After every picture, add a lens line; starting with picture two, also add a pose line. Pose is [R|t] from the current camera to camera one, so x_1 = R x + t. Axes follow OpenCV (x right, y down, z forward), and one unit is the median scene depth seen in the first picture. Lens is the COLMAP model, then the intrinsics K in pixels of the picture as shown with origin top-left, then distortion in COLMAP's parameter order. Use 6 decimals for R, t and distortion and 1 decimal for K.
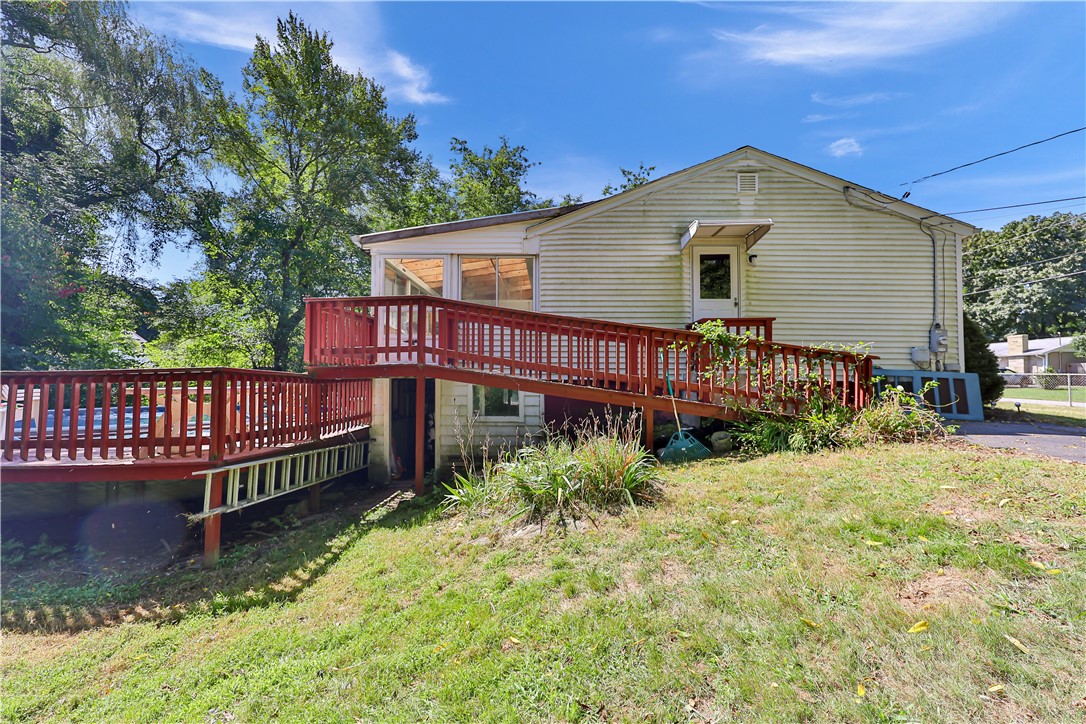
lens RADIAL K [[453.2, 0, 537.4], [0, 453.2, 371.7], [0, 0, 1]] dist [0.000527, -0.000226]
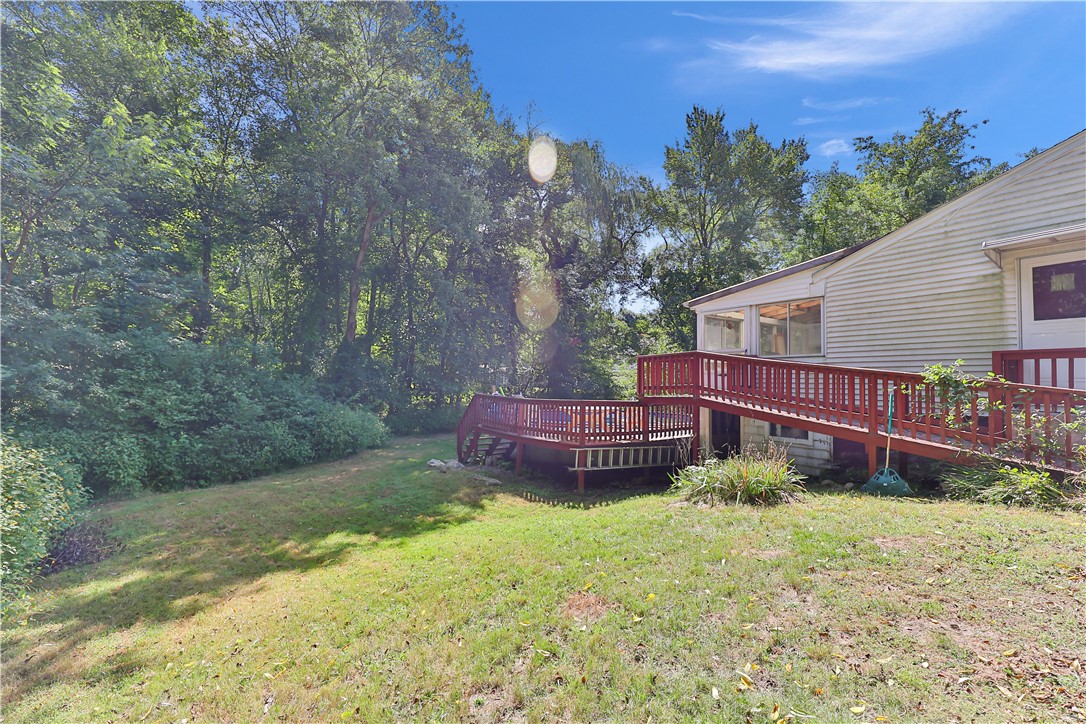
lens RADIAL K [[434.5, 0, 539.8], [0, 434.5, 368.2], [0, 0, 1]] dist [0.006200, 0.000297]
pose [[0.591756, -0.029109, -0.805591, 0.462373], [0.010038, 0.999536, -0.028743, -0.059232], [0.806055, 0.008923, 0.591774, -0.203889]]
